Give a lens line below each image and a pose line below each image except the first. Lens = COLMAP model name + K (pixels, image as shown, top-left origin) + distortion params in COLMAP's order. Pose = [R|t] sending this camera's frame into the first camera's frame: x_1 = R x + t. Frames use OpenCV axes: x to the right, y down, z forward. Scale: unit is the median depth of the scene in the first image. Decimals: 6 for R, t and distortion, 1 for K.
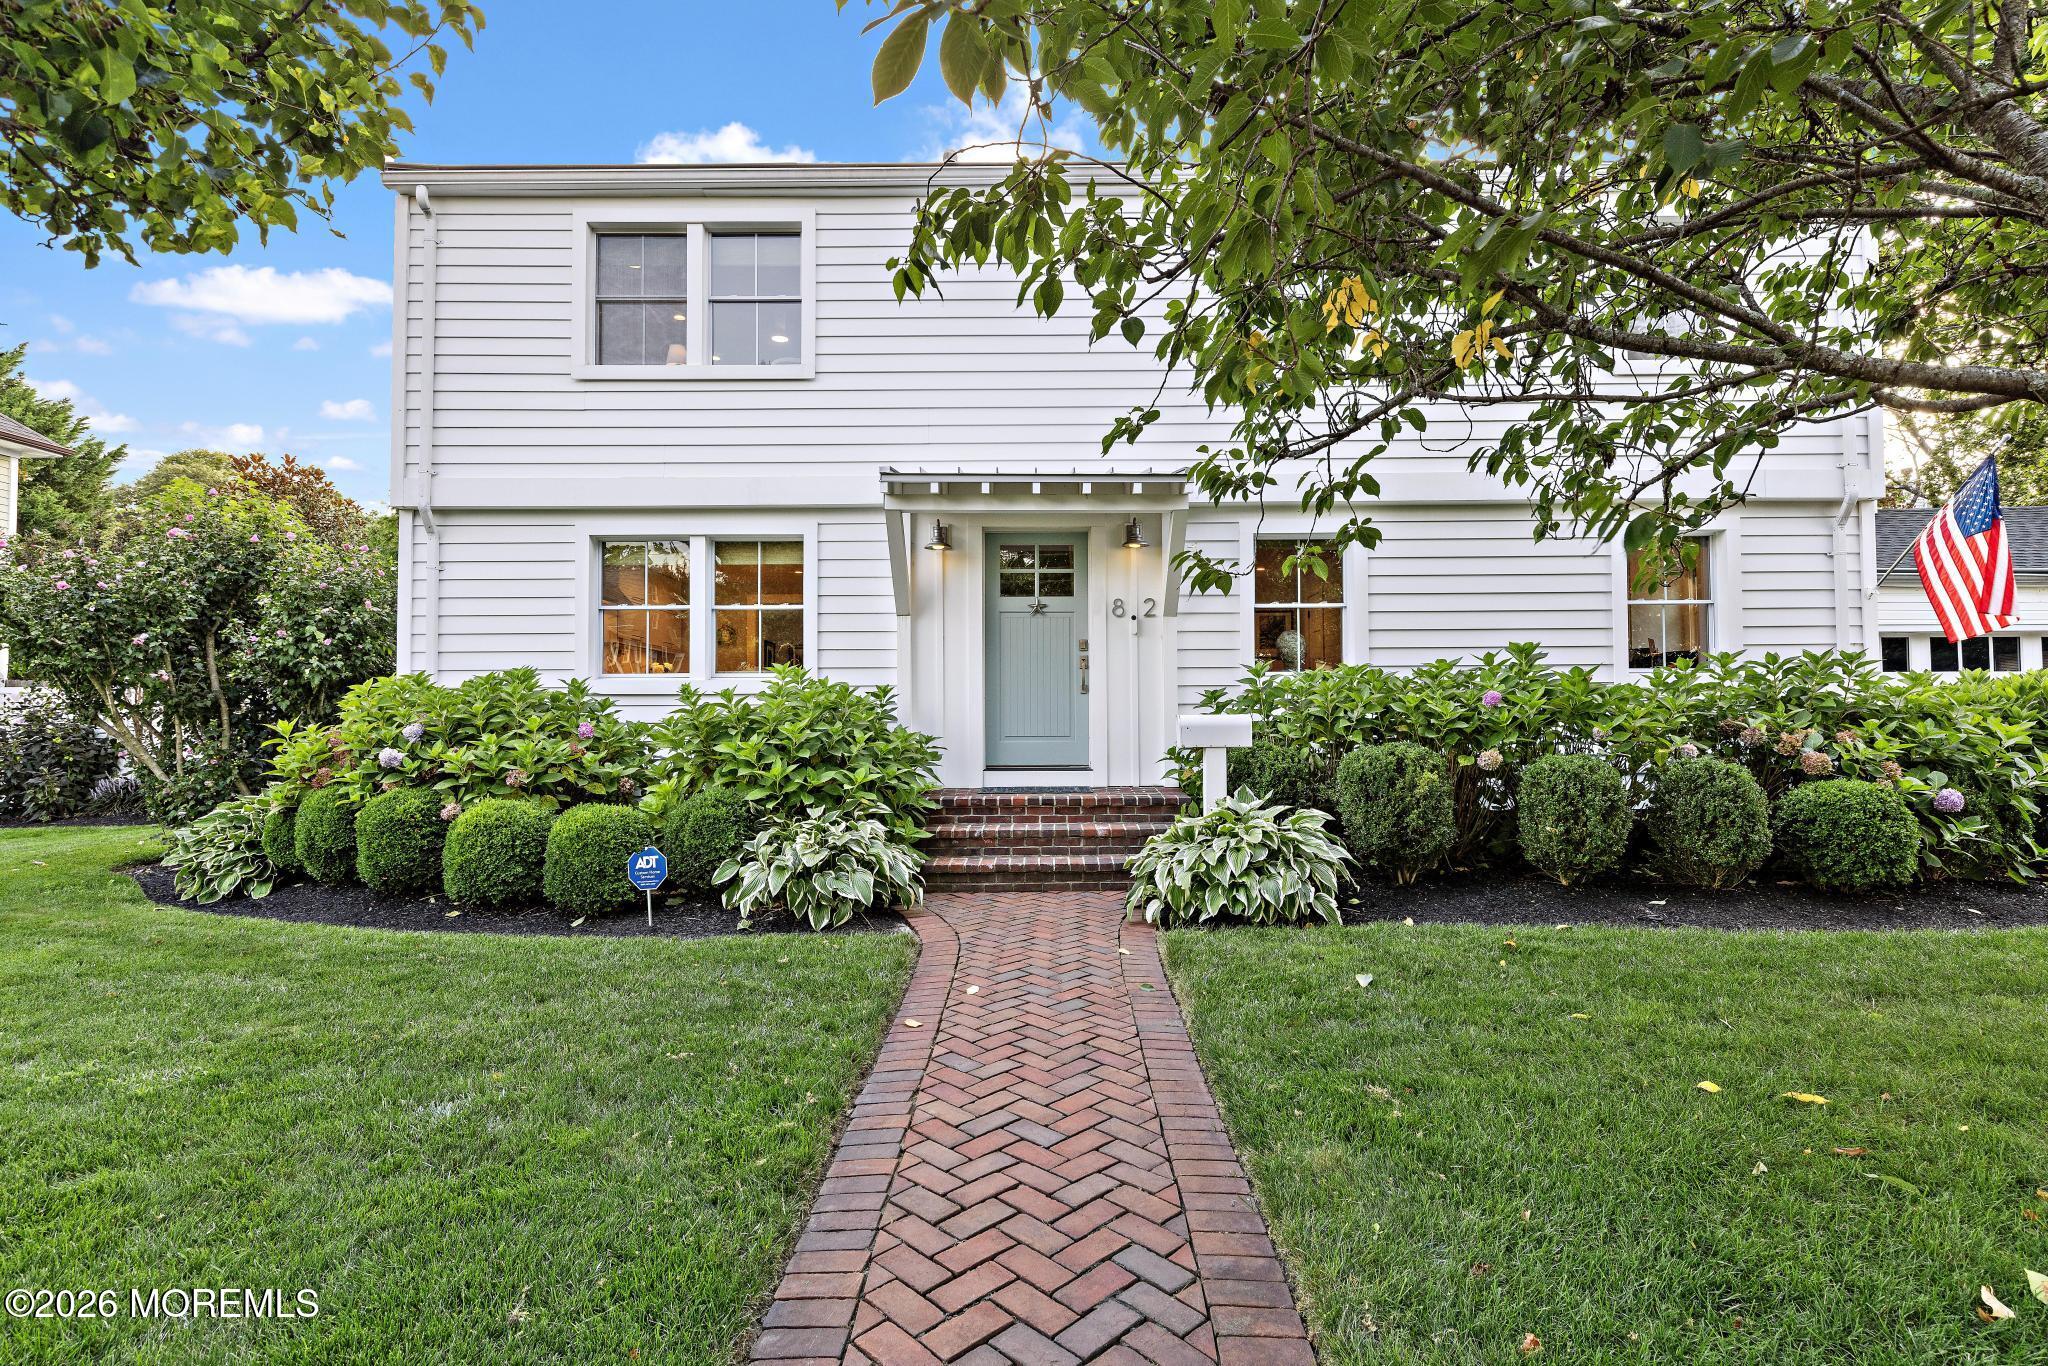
lens RADIAL K [[1054.3, 0, 1020.6], [0, 1054.3, 719.0], [0, 0, 1]] dist [-0.004023, -0.000552]
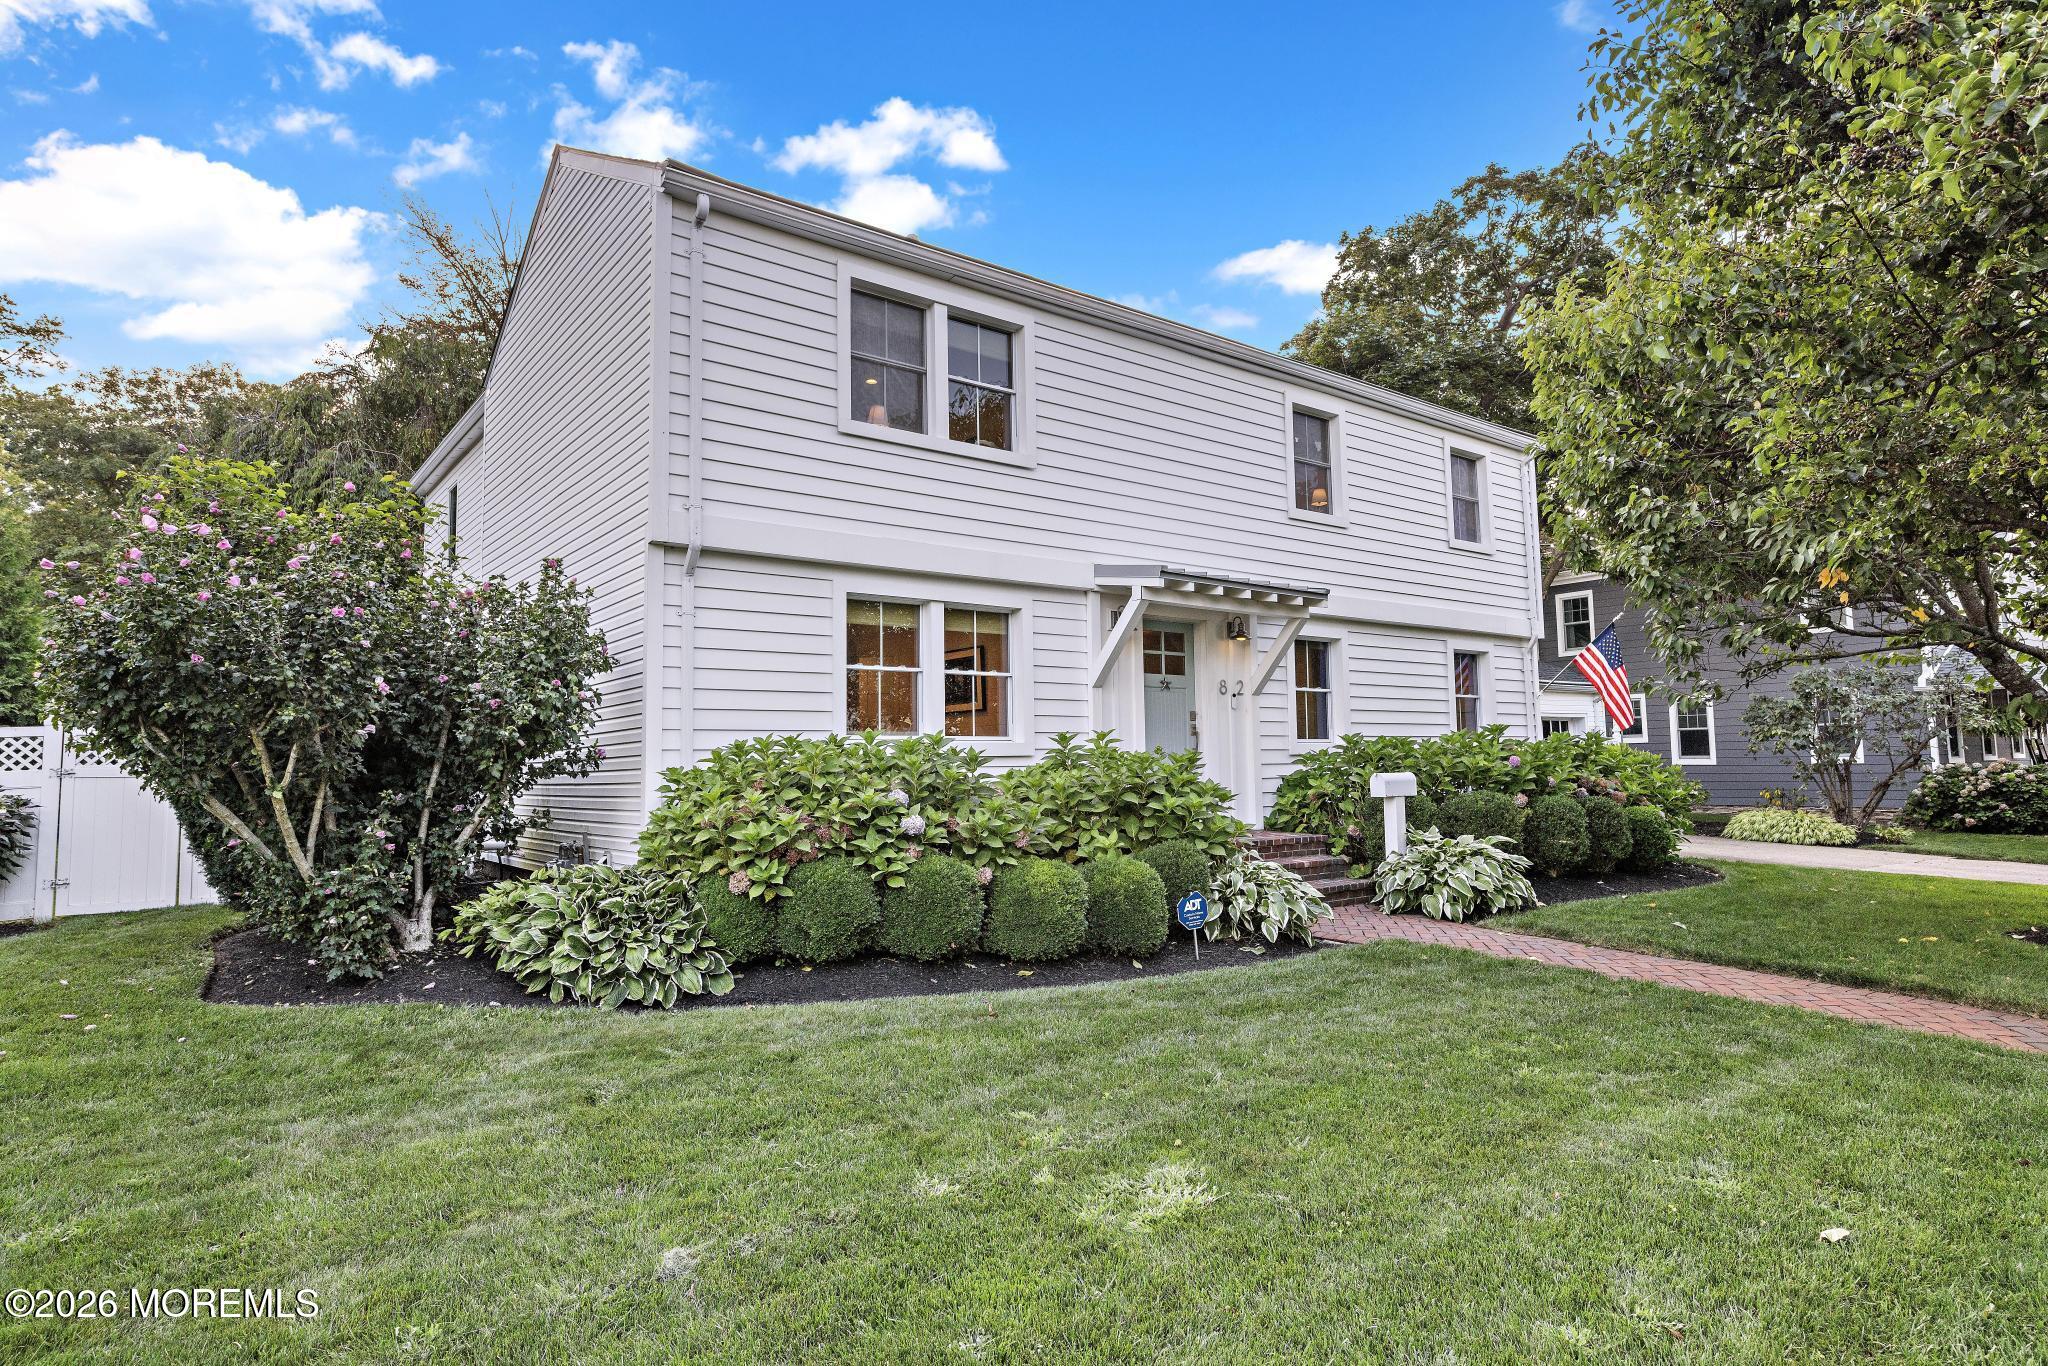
lens RADIAL K [[1147.8, 0, 1024.2], [0, 1147.8, 686.8], [0, 0, 1]] dist [0.001741, 0.000145]
pose [[0.792931, 0.038389, 0.608101, -0.909672], [0.009742, 0.997087, -0.075650, -0.005784], [-0.609233, 0.065909, 0.790247, 0.073337]]
